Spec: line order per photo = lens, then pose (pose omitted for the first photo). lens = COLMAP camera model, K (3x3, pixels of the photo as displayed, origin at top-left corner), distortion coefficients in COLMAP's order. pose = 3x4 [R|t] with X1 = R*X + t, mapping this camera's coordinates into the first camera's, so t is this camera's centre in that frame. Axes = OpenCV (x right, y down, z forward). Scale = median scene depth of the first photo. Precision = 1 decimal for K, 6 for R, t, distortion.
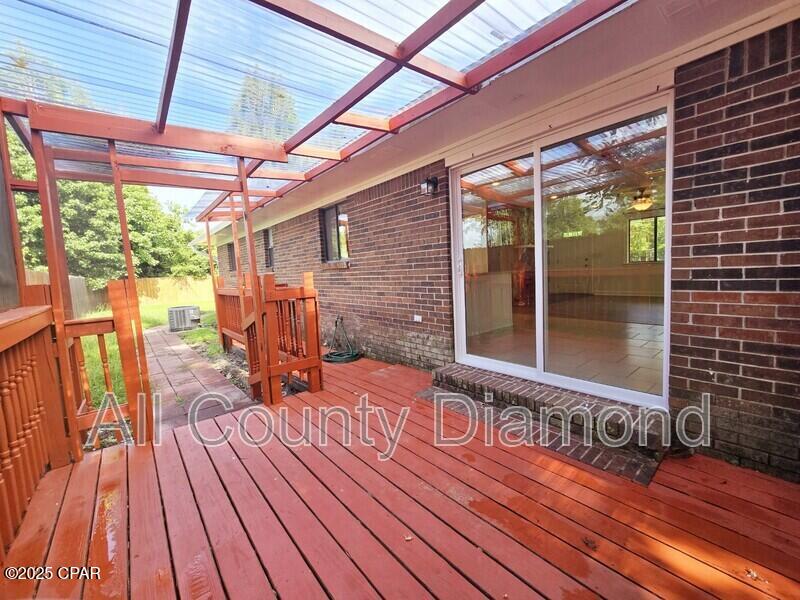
lens RADIAL K [[331.0, 0, 399.6], [0, 331.0, 295.1], [0, 0, 1]] dist [0.014440, 0.000124]
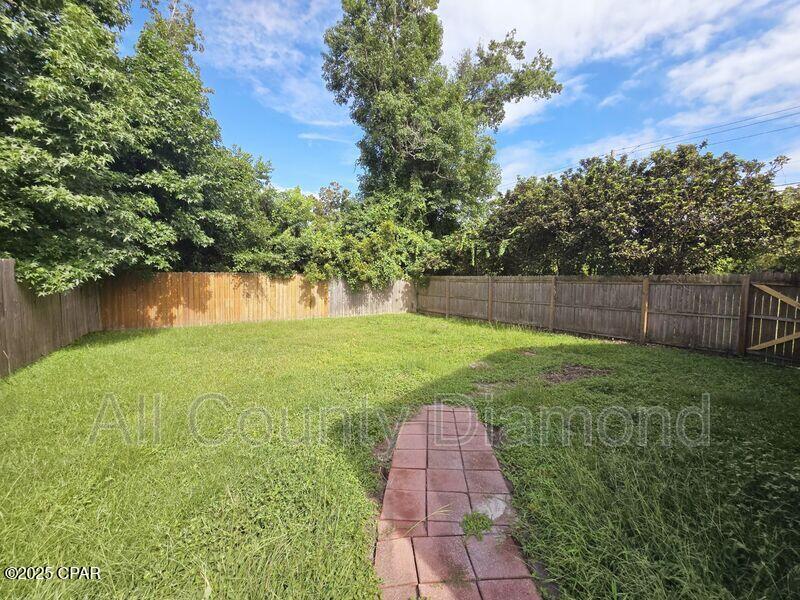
lens RADIAL K [[331.0, 0, 399.6], [0, 331.0, 295.1], [0, 0, 1]] dist [0.014440, 0.000124]
pose [[0.993189, 0.058321, -0.100864, -0.486188], [-0.061007, 0.997855, -0.023756, -0.030592], [0.099262, 0.029748, 0.994617, 0.666211]]
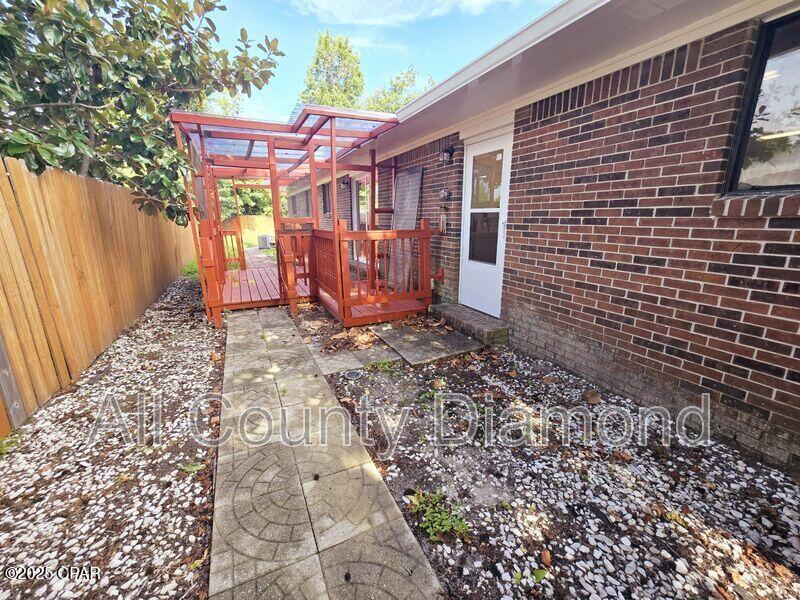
lens RADIAL K [[331.0, 0, 399.6], [0, 331.0, 295.1], [0, 0, 1]] dist [0.014440, 0.000124]
pose [[0.971037, 0.114626, -0.209639, 0.191674], [-0.083590, 0.984938, 0.151358, 0.013293], [0.223831, -0.129450, 0.965993, -0.245112]]
